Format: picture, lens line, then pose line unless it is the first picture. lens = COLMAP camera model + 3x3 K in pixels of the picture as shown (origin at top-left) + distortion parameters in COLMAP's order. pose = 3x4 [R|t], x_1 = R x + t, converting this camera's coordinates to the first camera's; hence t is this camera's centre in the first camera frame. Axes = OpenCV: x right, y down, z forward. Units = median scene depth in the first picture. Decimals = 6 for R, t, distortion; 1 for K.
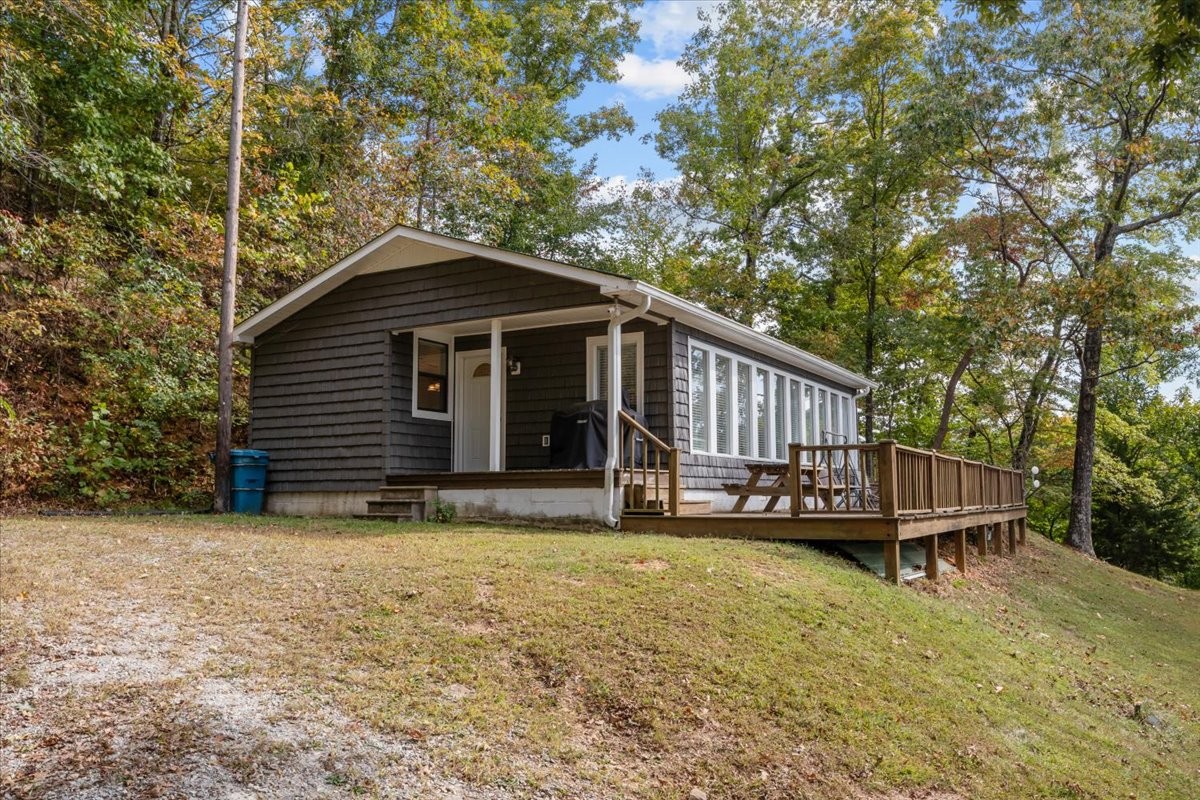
lens RADIAL K [[945.3, 0, 602.1], [0, 945.3, 395.8], [0, 0, 1]] dist [-0.040313, -0.000595]
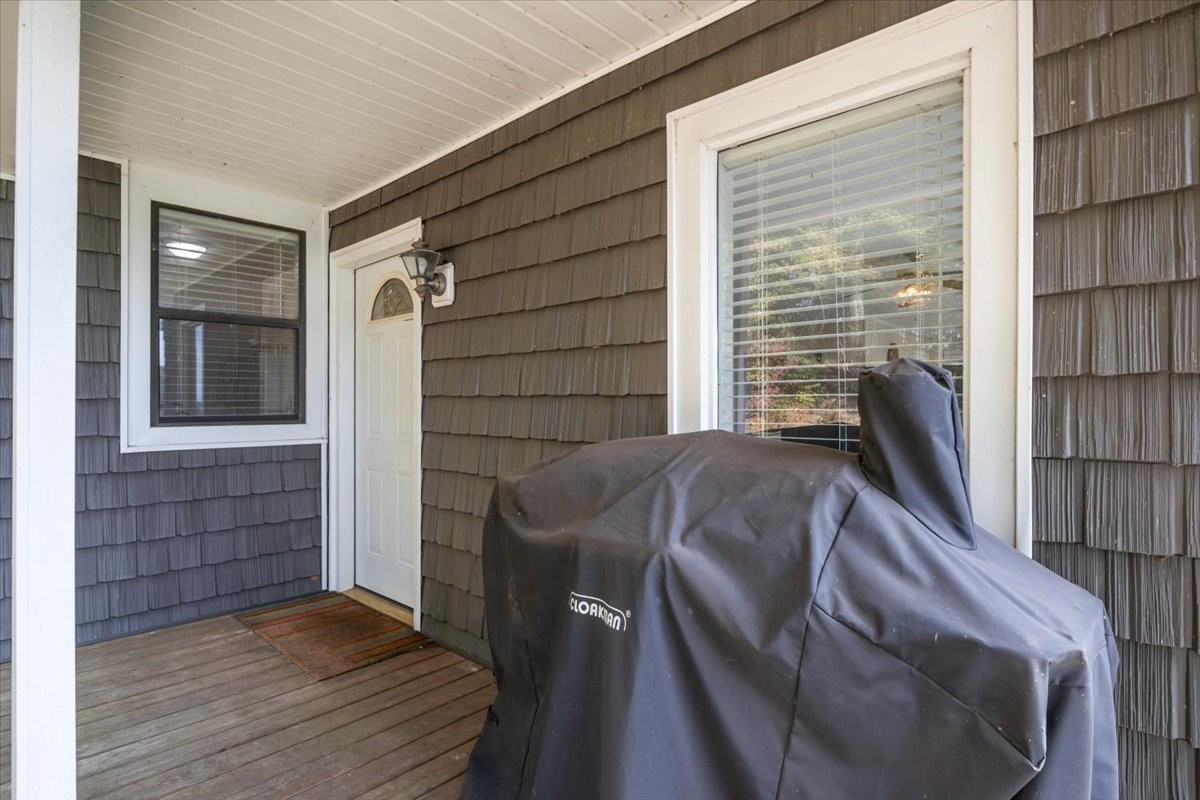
lens RADIAL K [[604.0, 0, 602.0], [0, 604.0, 406.3], [0, 0, 1]] dist [-0.004428, -0.000135]
pose [[0.975025, 0.003500, -0.222068, -0.000385], [0.020568, 0.994156, 0.105973, -0.004580], [0.221141, -0.107893, 0.969255, 0.360407]]
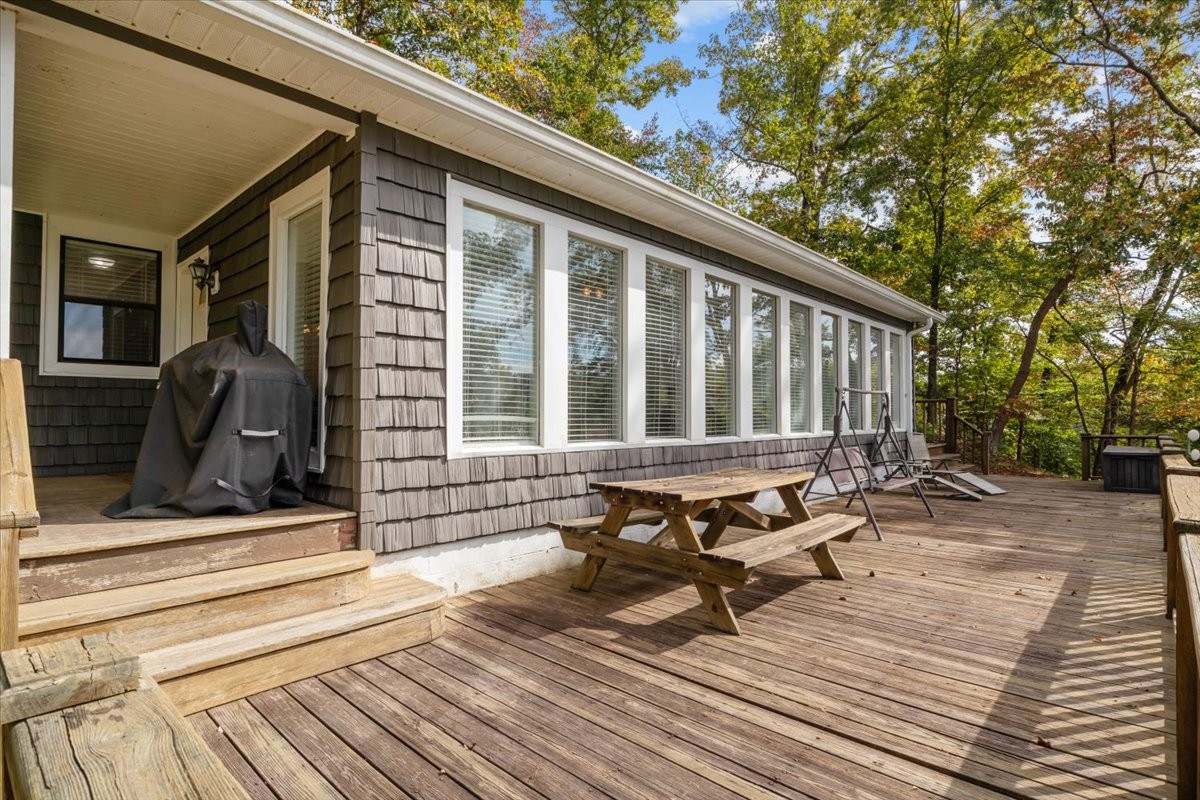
lens RADIAL K [[604.0, 0, 608.3], [0, 604.0, 402.3], [0, 0, 1]] dist [-0.004428, -0.000135]
pose [[0.975884, -0.000773, -0.218287, 0.089732], [0.020147, 0.996045, 0.086542, 0.006168], [0.217357, -0.088852, 0.972040, 0.308966]]
